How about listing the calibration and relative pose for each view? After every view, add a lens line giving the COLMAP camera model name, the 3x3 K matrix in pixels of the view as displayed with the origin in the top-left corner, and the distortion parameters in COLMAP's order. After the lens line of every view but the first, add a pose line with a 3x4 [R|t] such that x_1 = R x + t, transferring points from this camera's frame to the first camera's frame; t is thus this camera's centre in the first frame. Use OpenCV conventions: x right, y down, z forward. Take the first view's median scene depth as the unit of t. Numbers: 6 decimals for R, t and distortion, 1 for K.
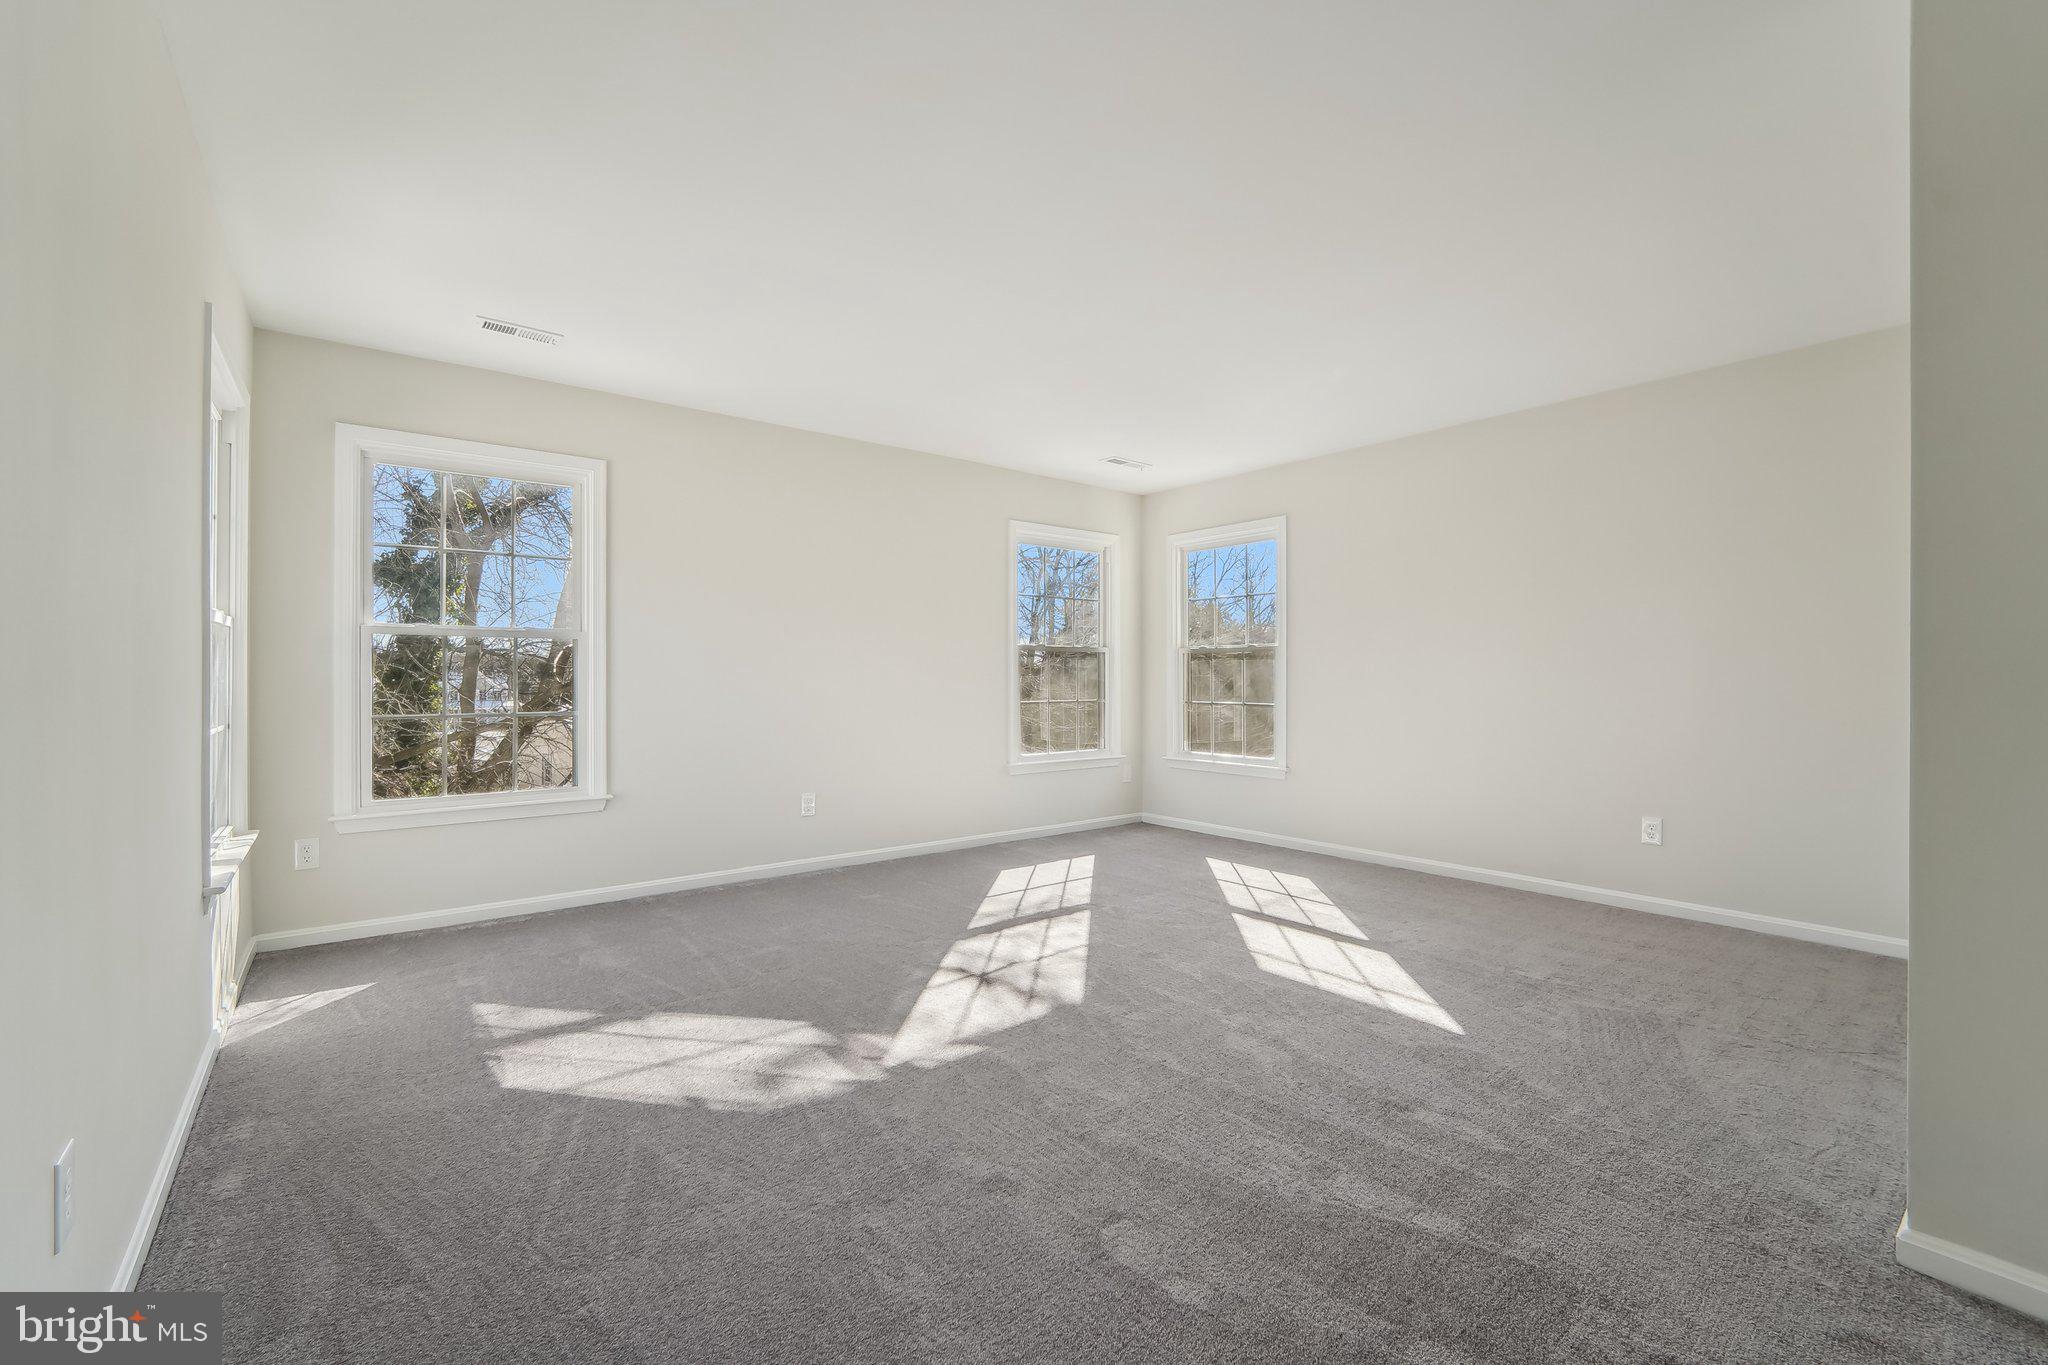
lens RADIAL K [[857.9, 0, 1031.3], [0, 857.9, 674.2], [0, 0, 1]] dist [-0.011526, -0.000761]
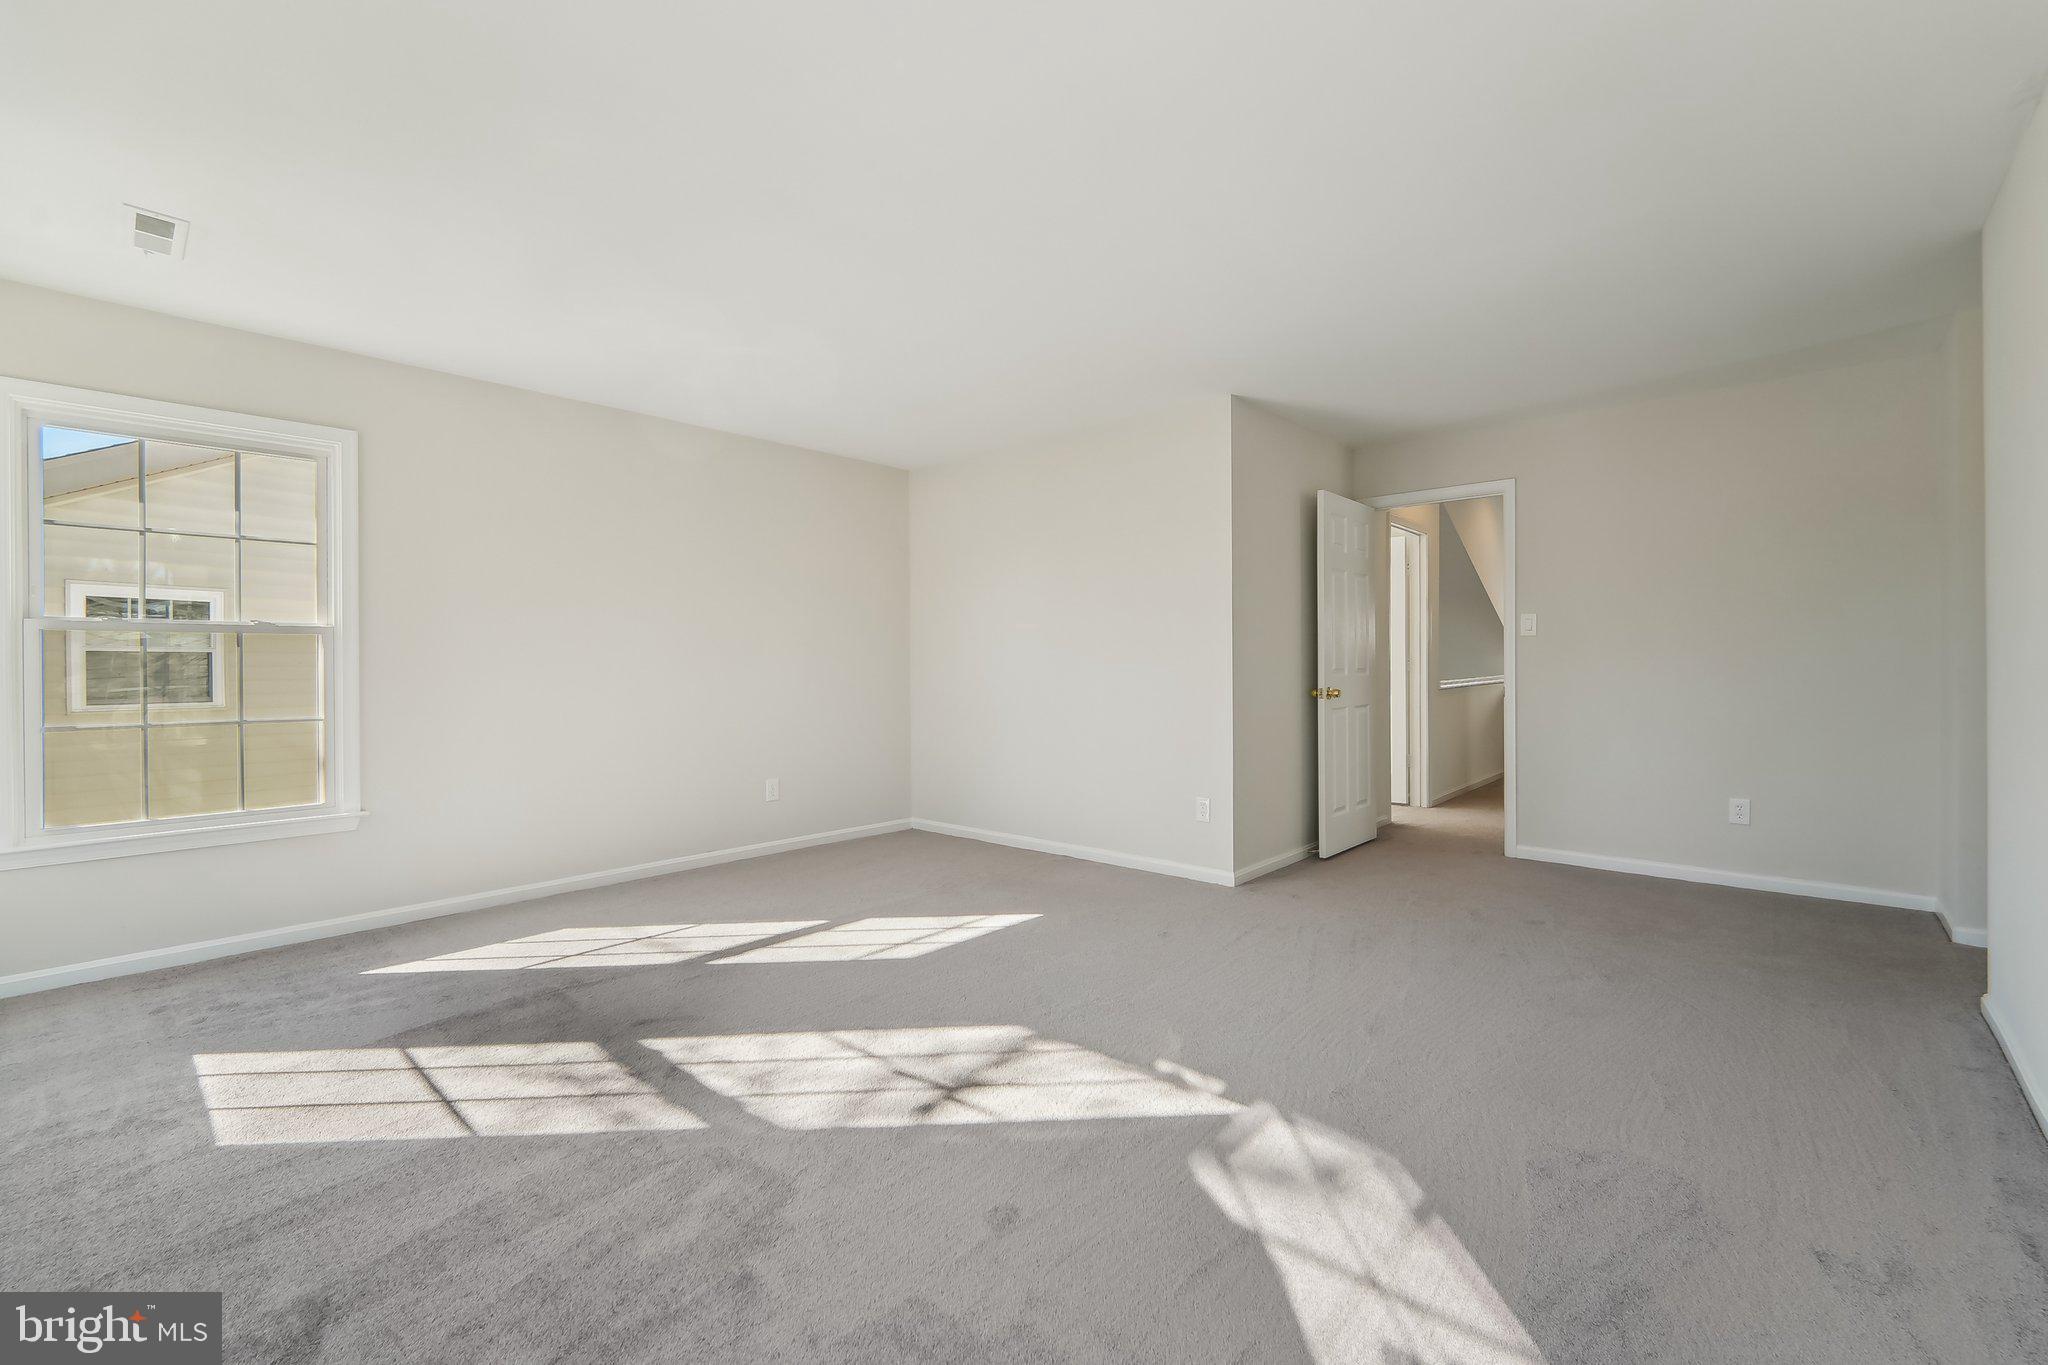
lens RADIAL K [[857.9, 0, 1022.0], [0, 857.9, 682.3], [0, 0, 1]] dist [-0.011526, -0.000761]
pose [[-0.170201, -0.022474, 0.985153, -0.760455], [-0.004940, 0.999747, 0.021953, -0.014256], [-0.985397, -0.001130, -0.170269, 1.027306]]
